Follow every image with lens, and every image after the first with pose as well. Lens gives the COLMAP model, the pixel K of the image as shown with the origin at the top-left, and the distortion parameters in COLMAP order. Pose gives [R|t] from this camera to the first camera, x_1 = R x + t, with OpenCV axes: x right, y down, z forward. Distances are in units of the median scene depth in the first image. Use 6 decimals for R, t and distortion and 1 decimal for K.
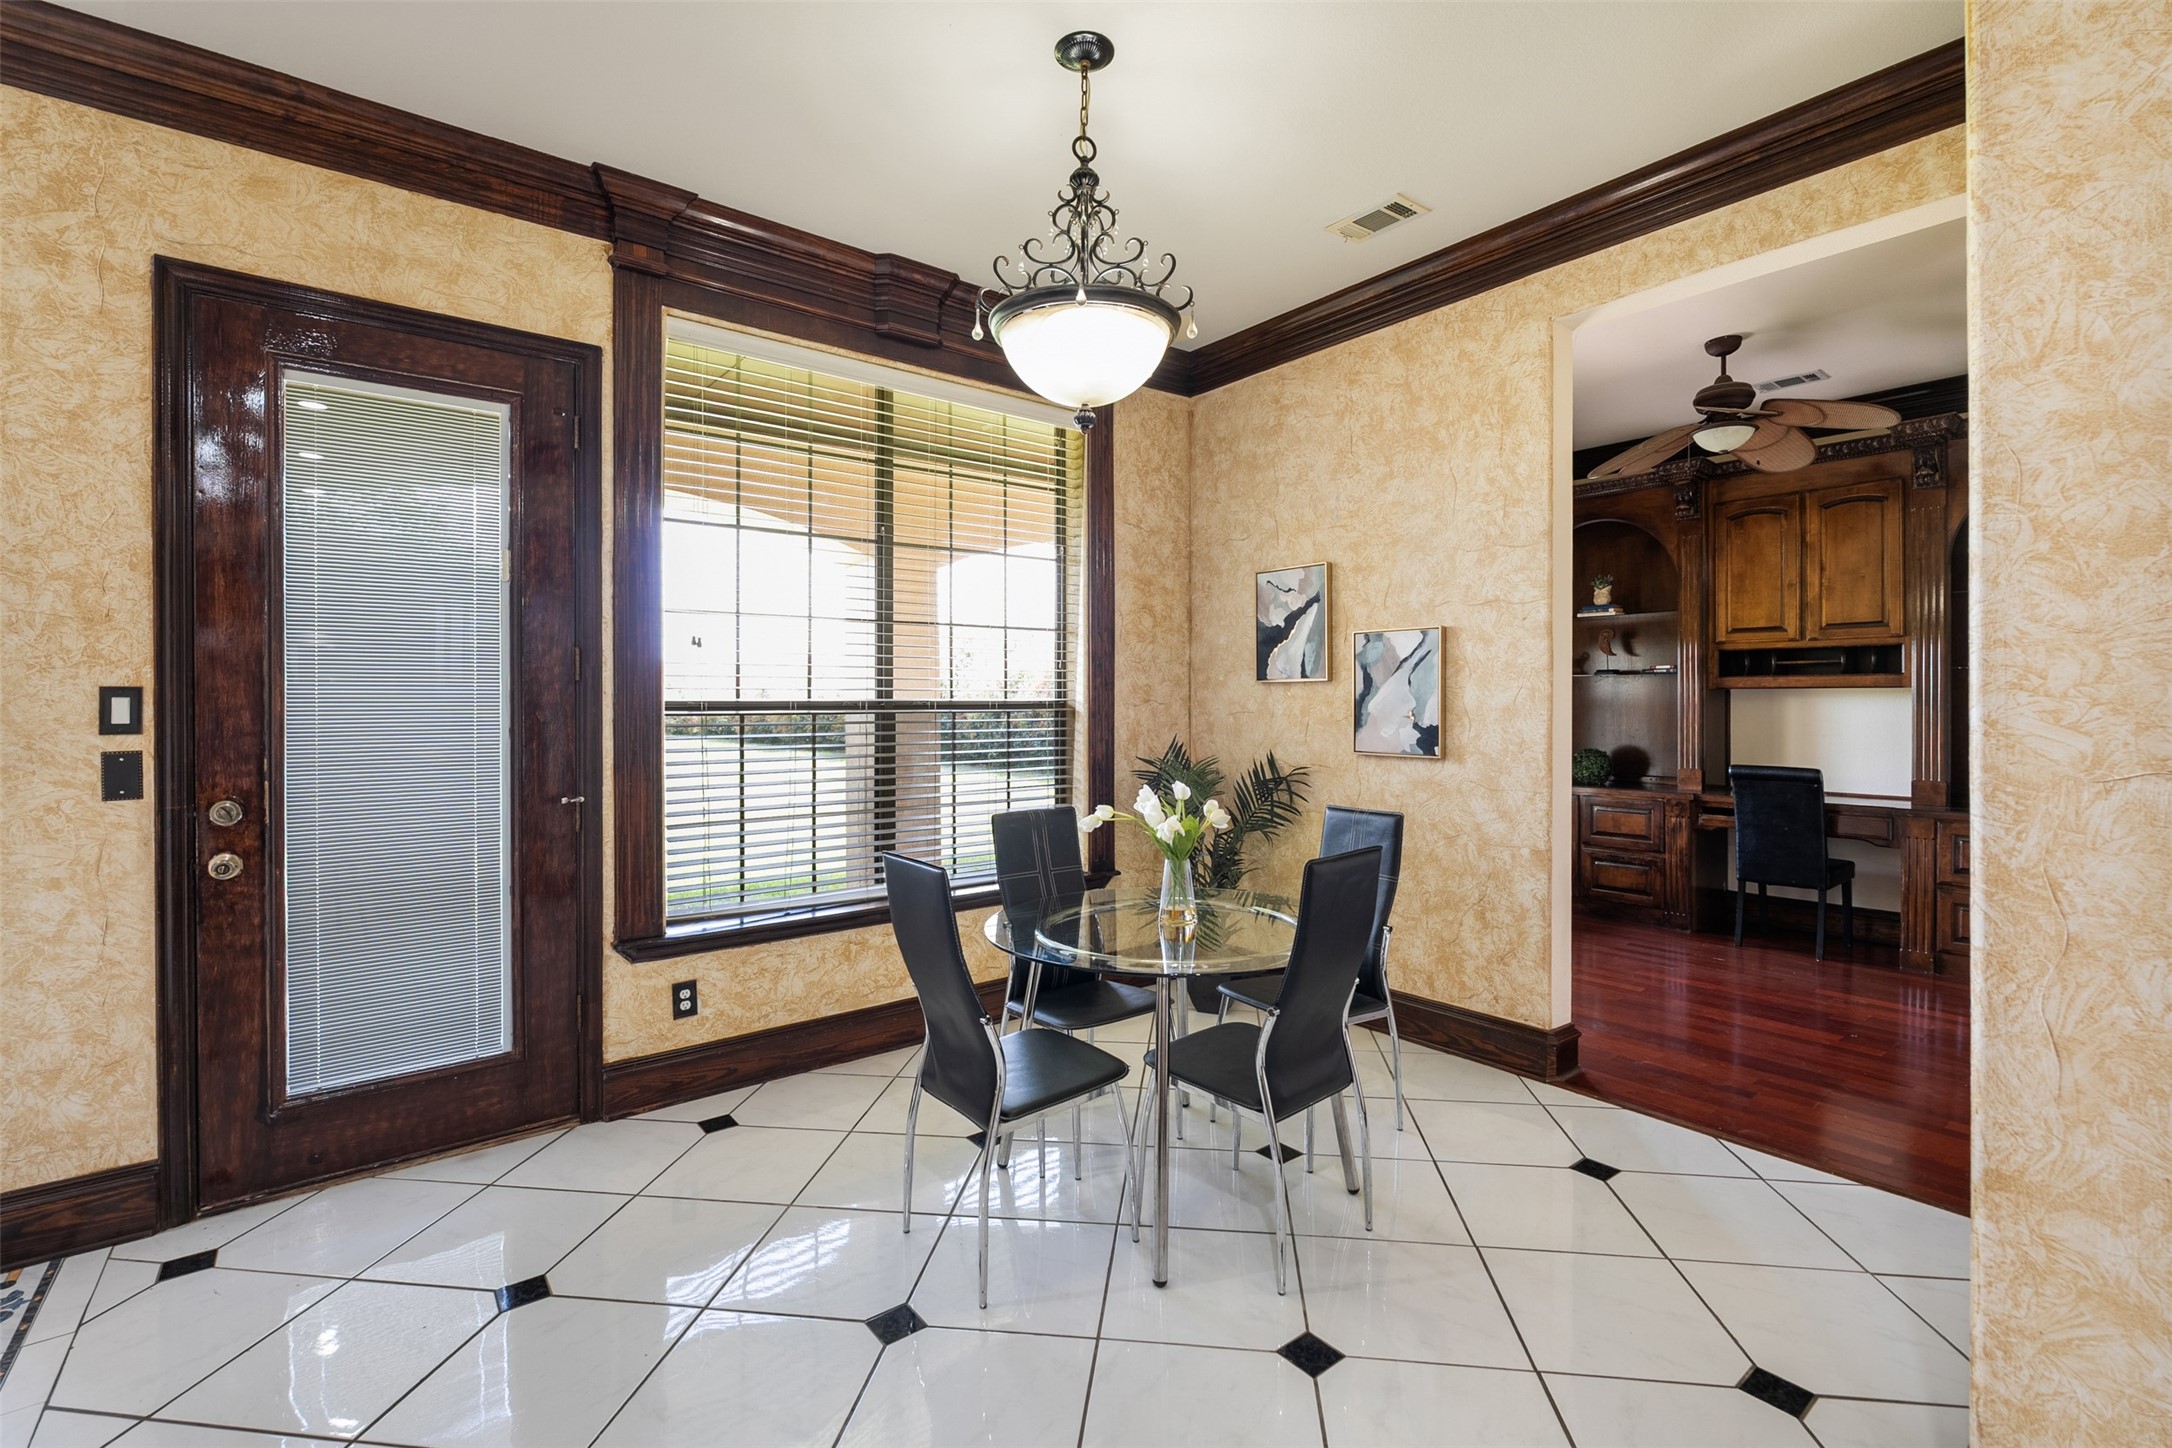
lens RADIAL K [[959.1, 0, 1075.9], [0, 959.1, 701.0], [0, 0, 1]] dist [-0.014012, 0.000965]
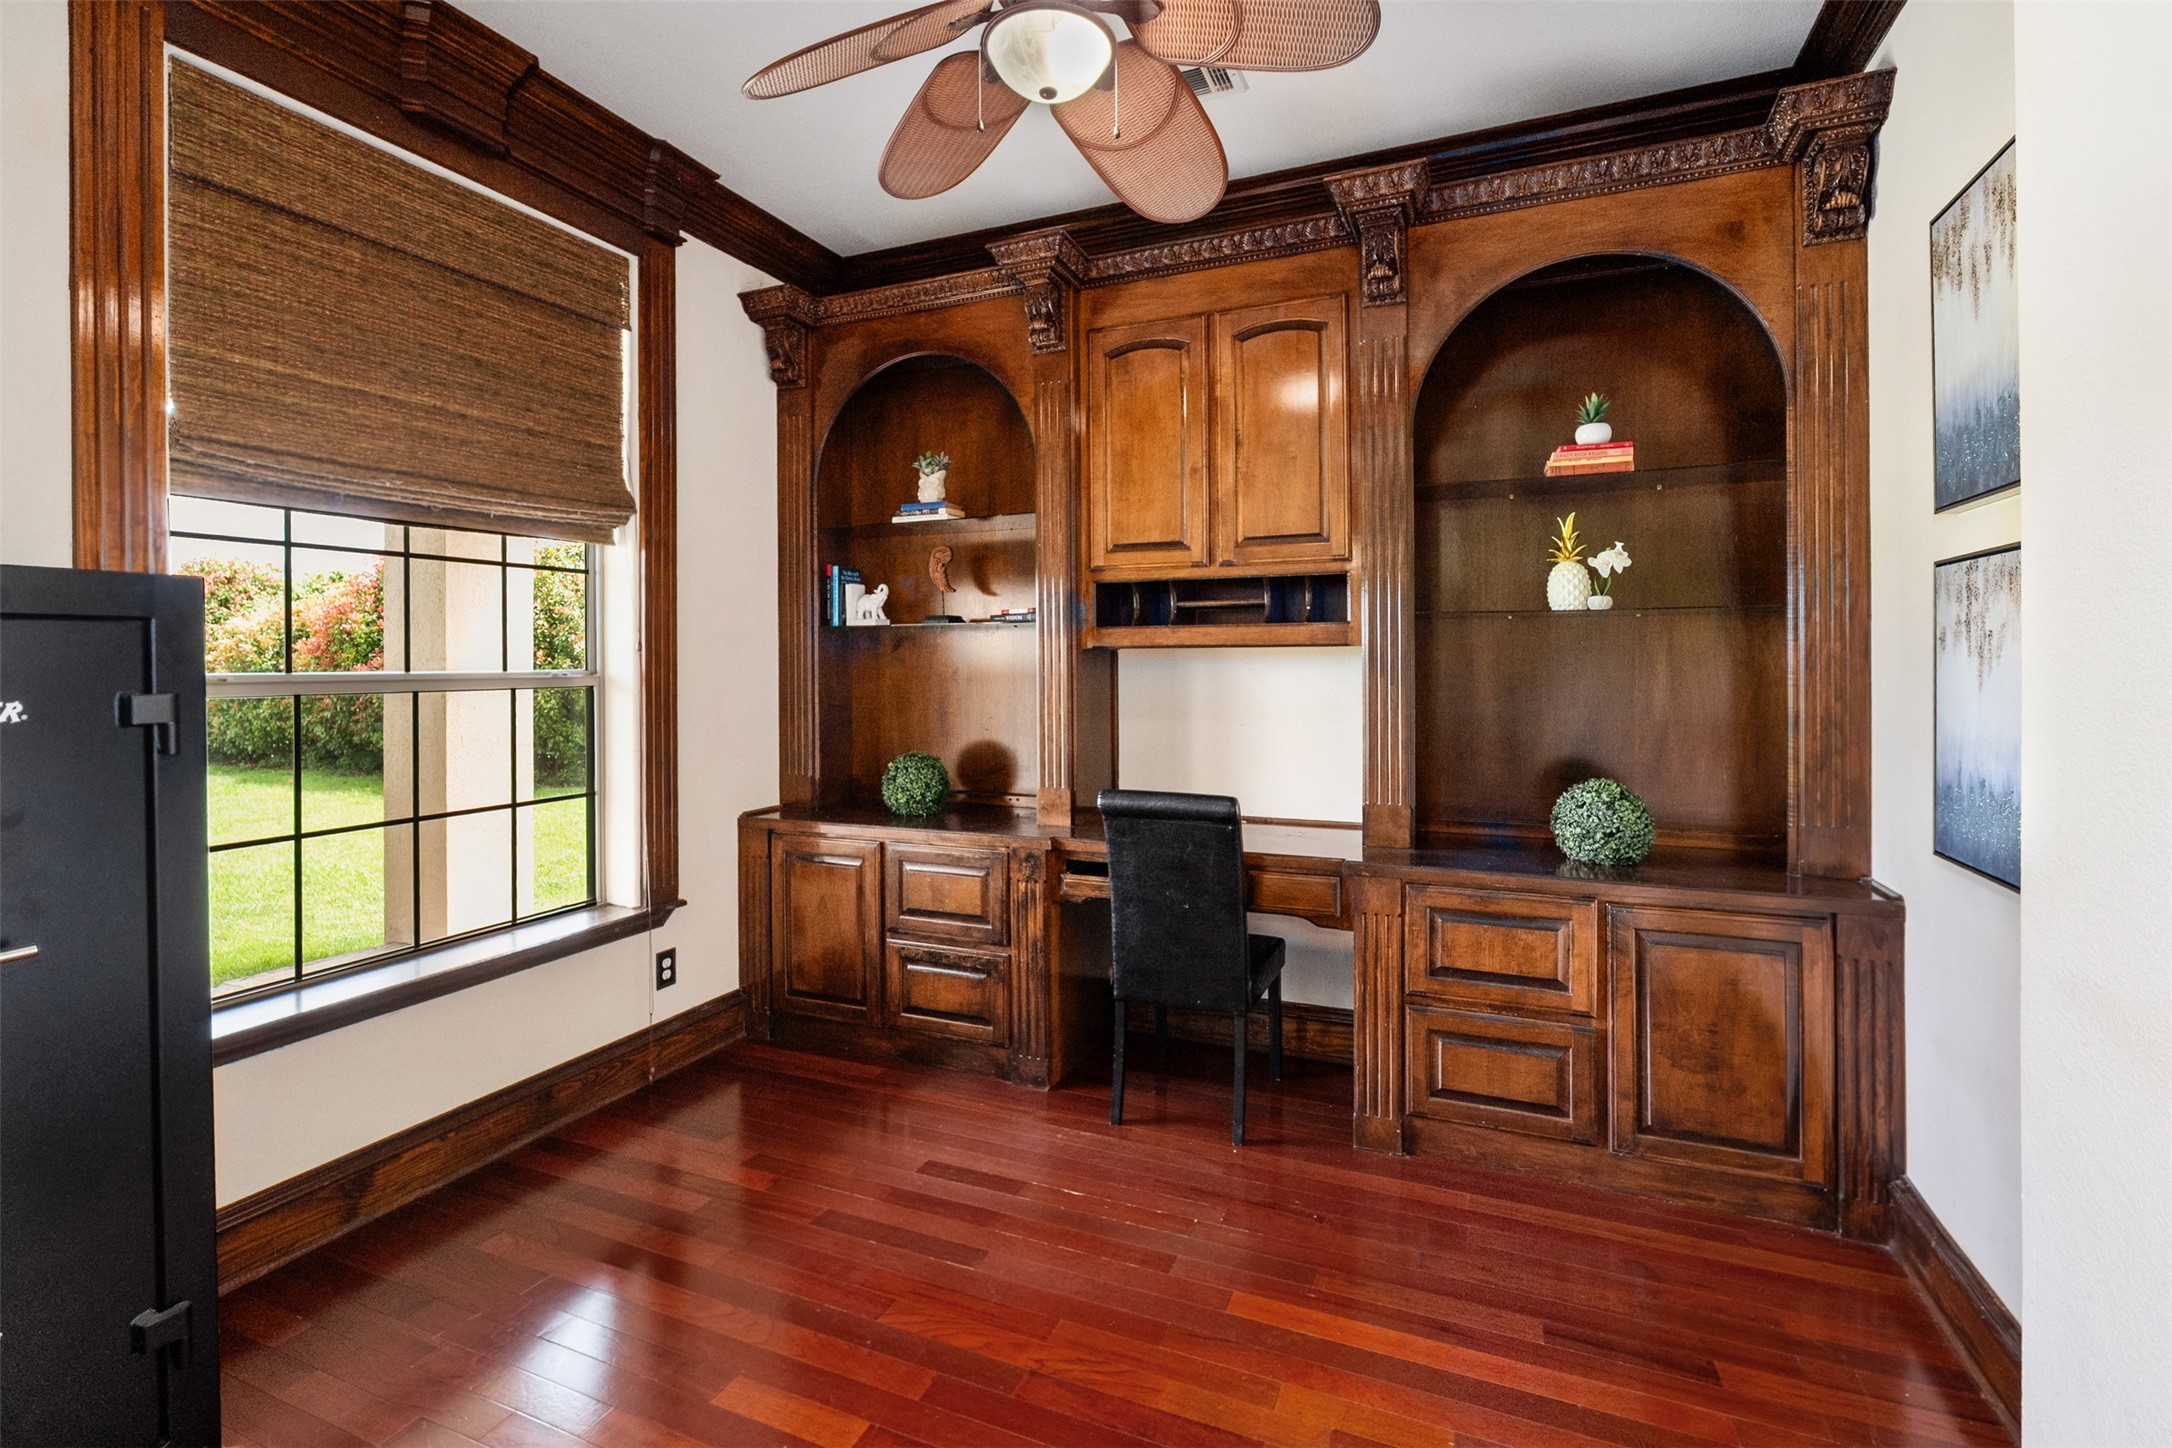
lens RADIAL K [[959.1, 0, 1105.1], [0, 959.1, 666.5], [0, 0, 1]] dist [-0.014012, 0.000965]
pose [[0.868709, -0.004320, 0.495304, 0.408713], [0.005315, 0.999986, -0.000600, -0.001489], [-0.495295, 0.003154, 0.868719, 0.513195]]
